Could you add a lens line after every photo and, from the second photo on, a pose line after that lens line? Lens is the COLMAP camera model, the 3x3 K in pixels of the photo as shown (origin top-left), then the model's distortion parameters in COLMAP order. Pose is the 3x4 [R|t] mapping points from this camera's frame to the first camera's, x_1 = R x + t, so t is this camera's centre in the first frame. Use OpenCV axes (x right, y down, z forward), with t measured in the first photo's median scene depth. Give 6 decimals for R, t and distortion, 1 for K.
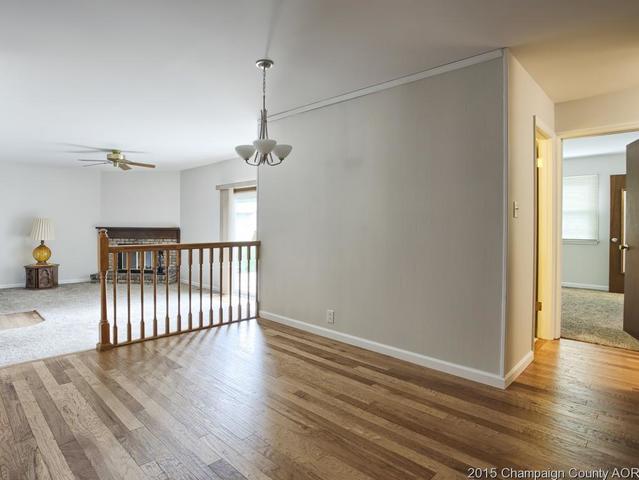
lens RADIAL K [[362.2, 0, 270.2], [0, 362.2, 229.4], [0, 0, 1]] dist [-0.042368, -0.002989]
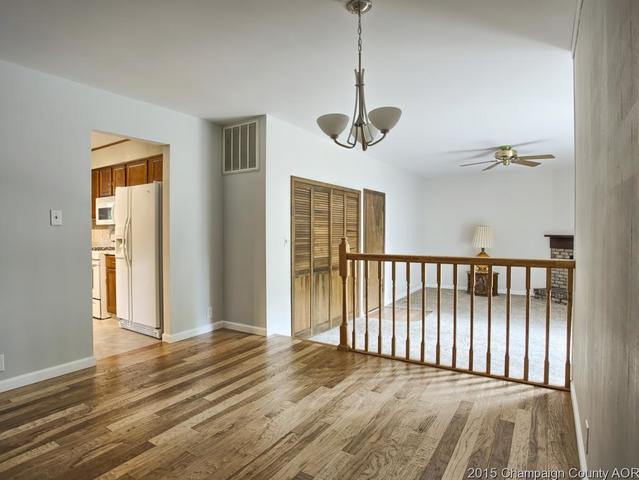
lens RADIAL K [[372.4, 0, 322.7], [0, 372.4, 235.6], [0, 0, 1]] dist [-0.064532, 0.017675]
pose [[0.263523, 0.003518, -0.964647, 0.536641], [-0.009377, 0.999955, 0.001085, -0.004499], [0.964607, 0.008759, 0.263545, 0.597281]]
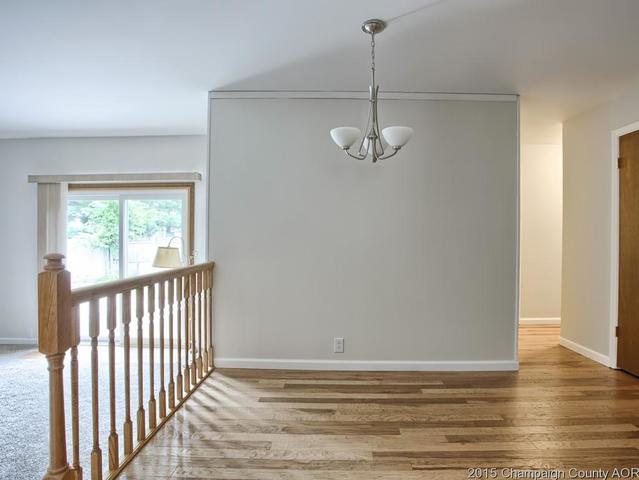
lens RADIAL K [[372.4, 0, 323.2], [0, 372.4, 233.5], [0, 0, 1]] dist [-0.064532, 0.017675]
pose [[0.688153, 0.003847, 0.725556, -0.524555], [0.012800, 0.999766, -0.017441, -0.008550], [-0.725453, 0.021290, 0.687942, 0.439485]]
